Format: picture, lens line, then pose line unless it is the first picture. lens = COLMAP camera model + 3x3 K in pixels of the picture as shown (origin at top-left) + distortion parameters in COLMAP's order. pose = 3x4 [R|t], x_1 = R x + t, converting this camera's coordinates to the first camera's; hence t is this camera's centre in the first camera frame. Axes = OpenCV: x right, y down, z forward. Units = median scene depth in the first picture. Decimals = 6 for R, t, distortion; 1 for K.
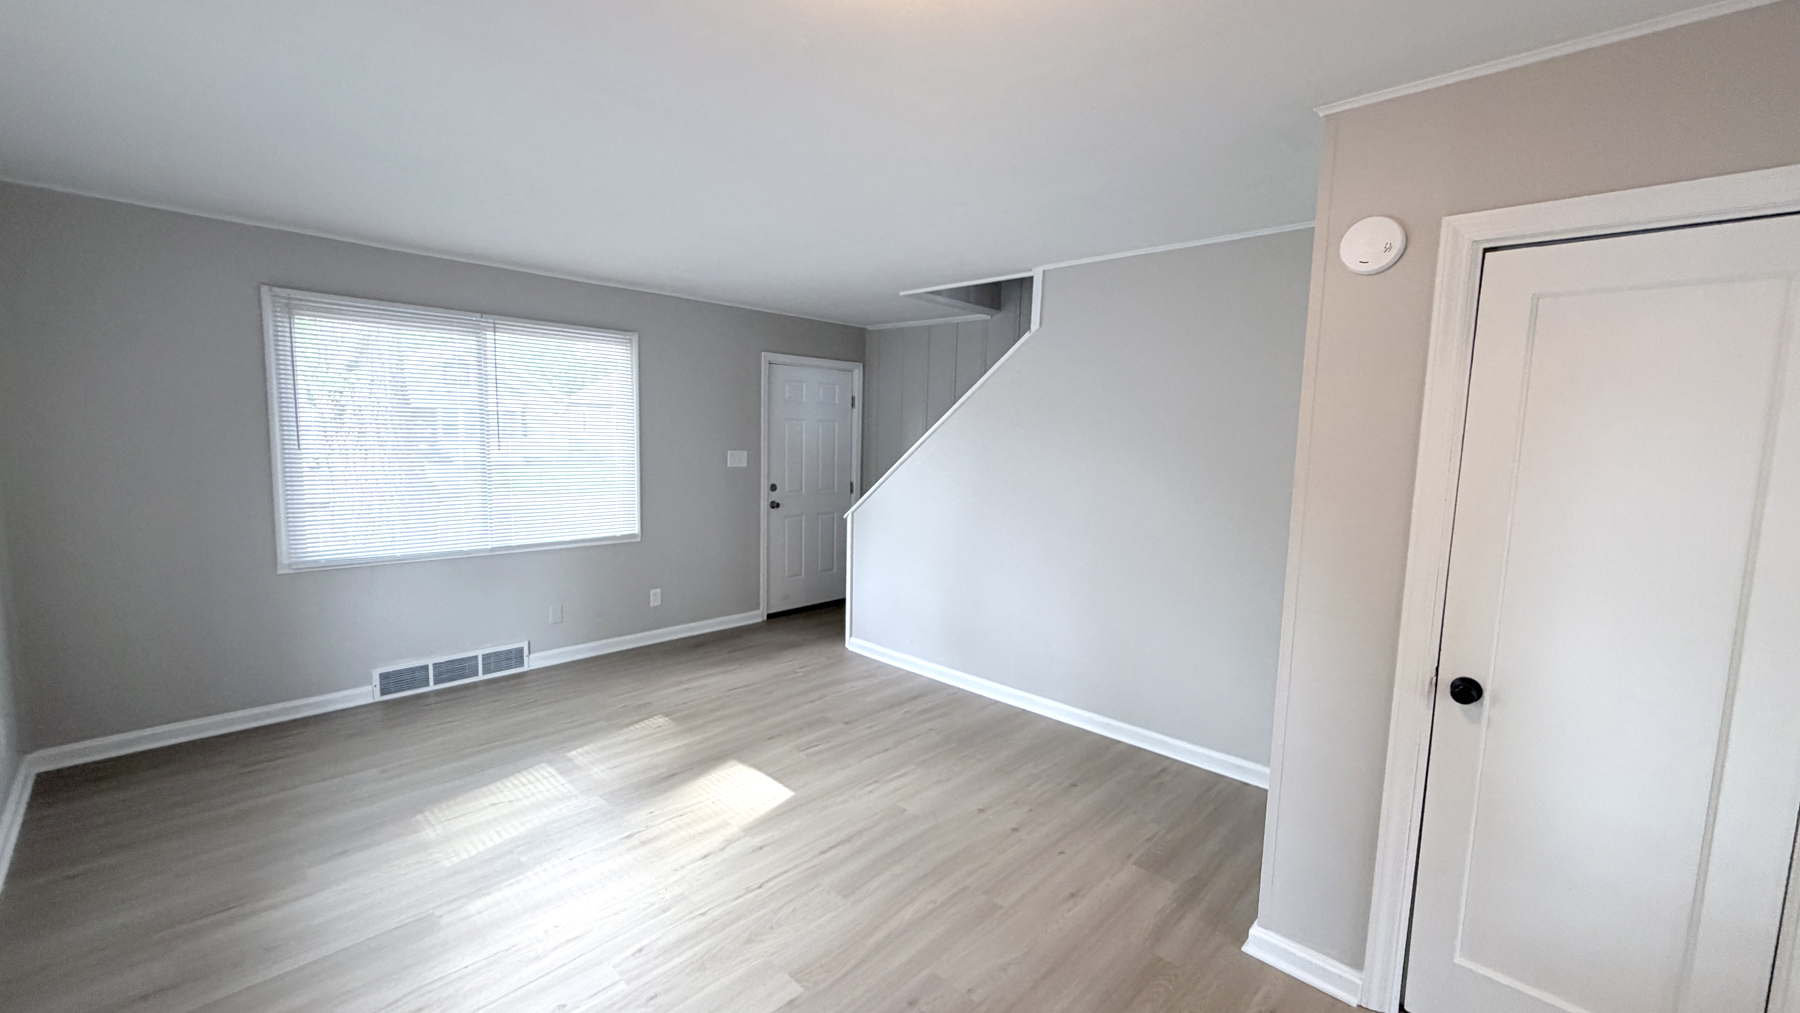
lens RADIAL K [[722.7, 0, 900.0], [0, 722.7, 506.5], [0, 0, 1]] dist [0.000201, -0.000129]
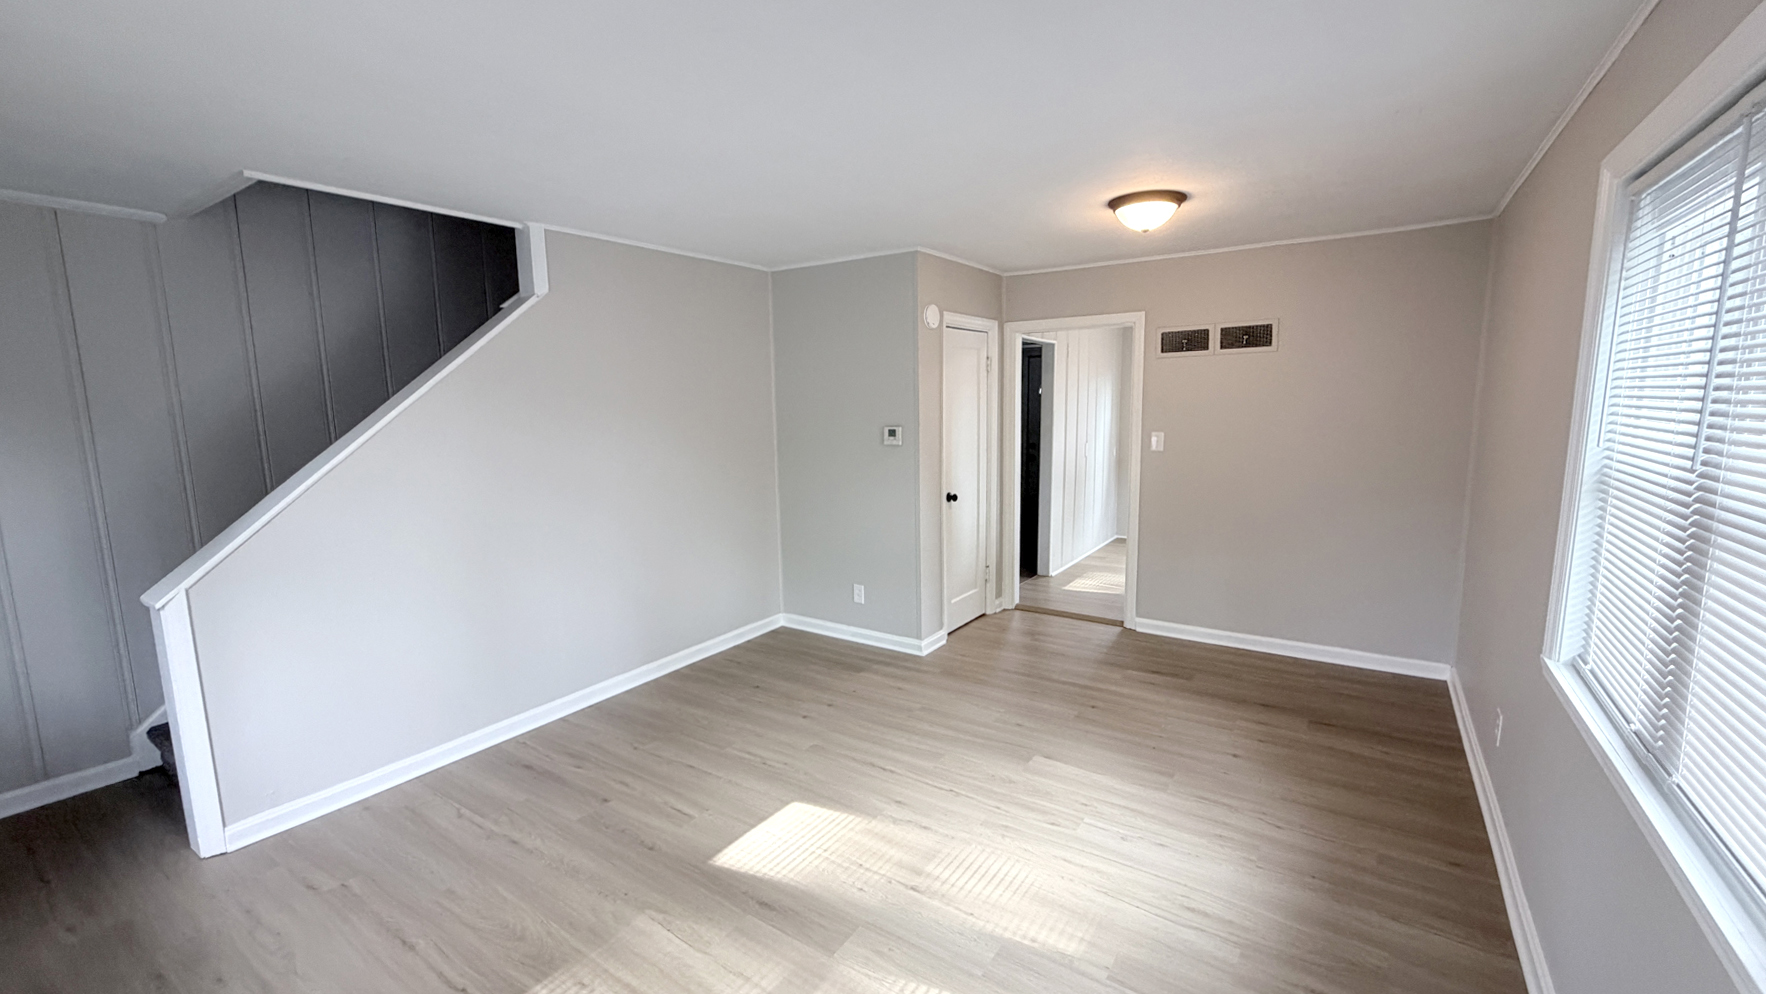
lens RADIAL K [[730.3, 0, 876.3], [0, 730.3, 498.7], [0, 0, 1]] dist [0.000483, -0.000321]
pose [[-0.173483, -0.157632, 0.972140, -1.141716], [0.116302, 0.976921, 0.179162, -0.158565], [-0.977946, 0.144143, -0.151147, 1.108812]]
